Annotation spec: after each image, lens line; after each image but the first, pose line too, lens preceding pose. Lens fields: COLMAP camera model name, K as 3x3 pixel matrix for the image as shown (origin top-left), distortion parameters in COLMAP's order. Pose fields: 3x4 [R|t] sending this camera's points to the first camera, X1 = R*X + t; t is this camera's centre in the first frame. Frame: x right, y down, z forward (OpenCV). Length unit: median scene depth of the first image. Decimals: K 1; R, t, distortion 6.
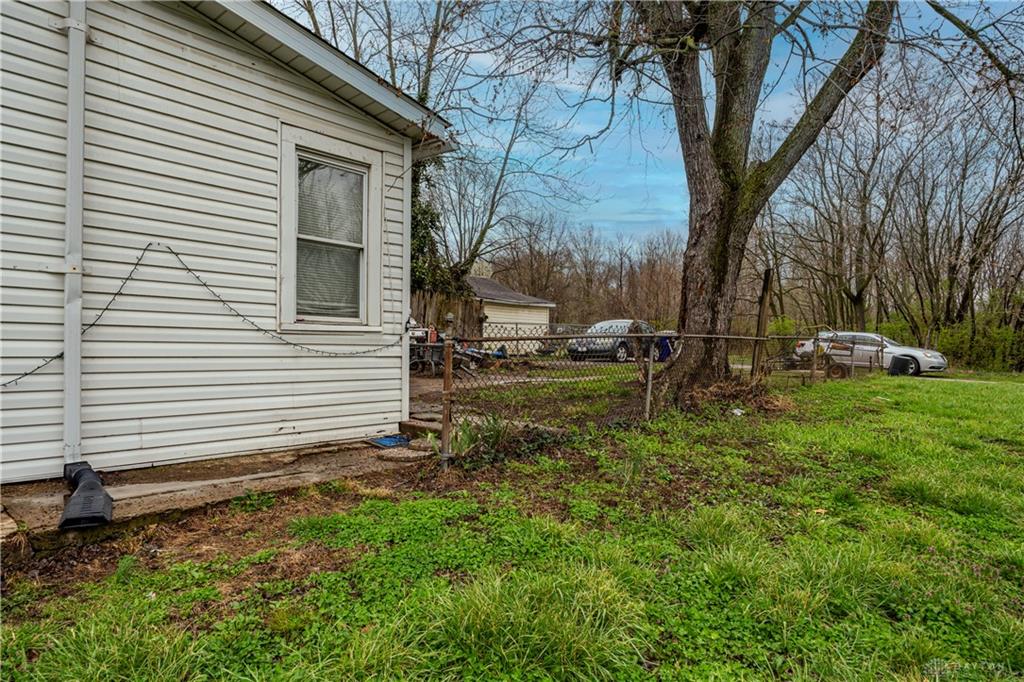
lens RADIAL K [[584.7, 0, 510.4], [0, 584.7, 362.5], [0, 0, 1]] dist [0.001413, 0.000349]
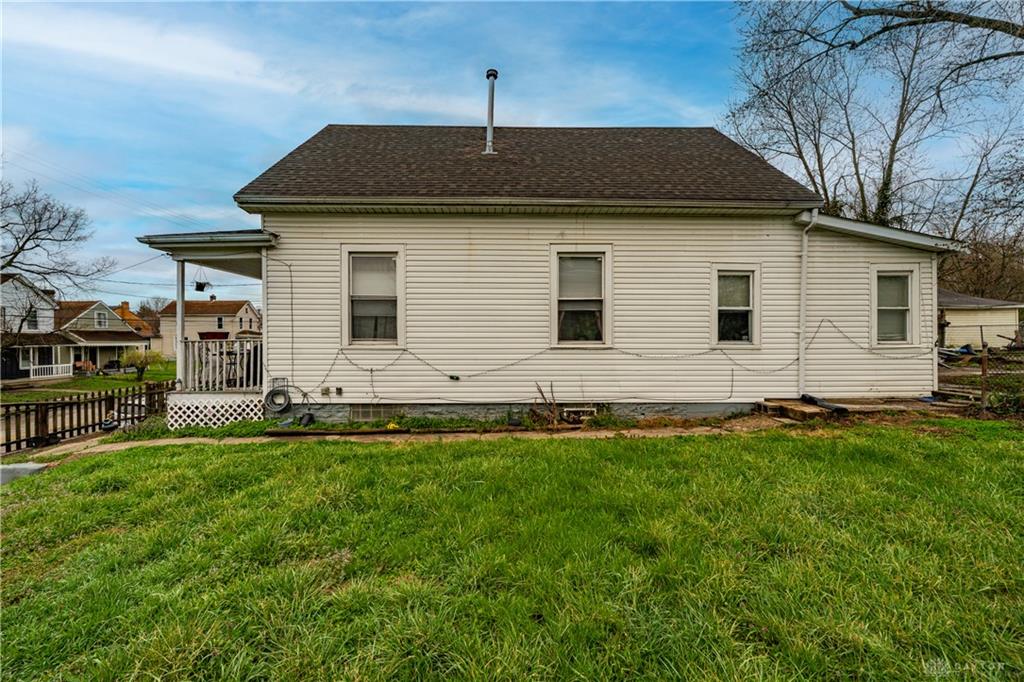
lens RADIAL K [[410.8, 0, 513.8], [0, 410.8, 344.6], [0, 0, 1]] dist [0.001658, 0.000217]
pose [[0.685653, -0.026790, -0.727435, -0.146820], [-0.003693, 0.999182, -0.040280, 0.003881], [0.727919, 0.030305, 0.684993, -1.082122]]
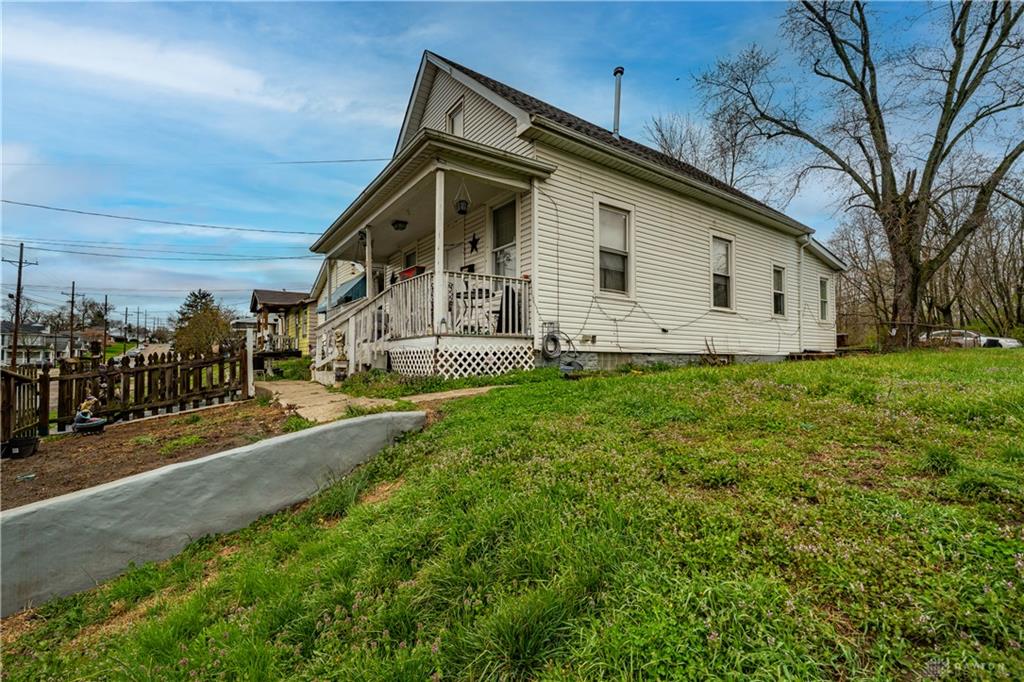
lens RADIAL K [[434.8, 0, 512.6], [0, 434.8, 345.9], [0, 0, 1]] dist [-0.000121, -0.000094]
pose [[0.975392, -0.028932, -0.218571, -1.576600], [0.015393, 0.997870, -0.063394, 0.227676], [0.219940, 0.058470, 0.973760, -2.078792]]
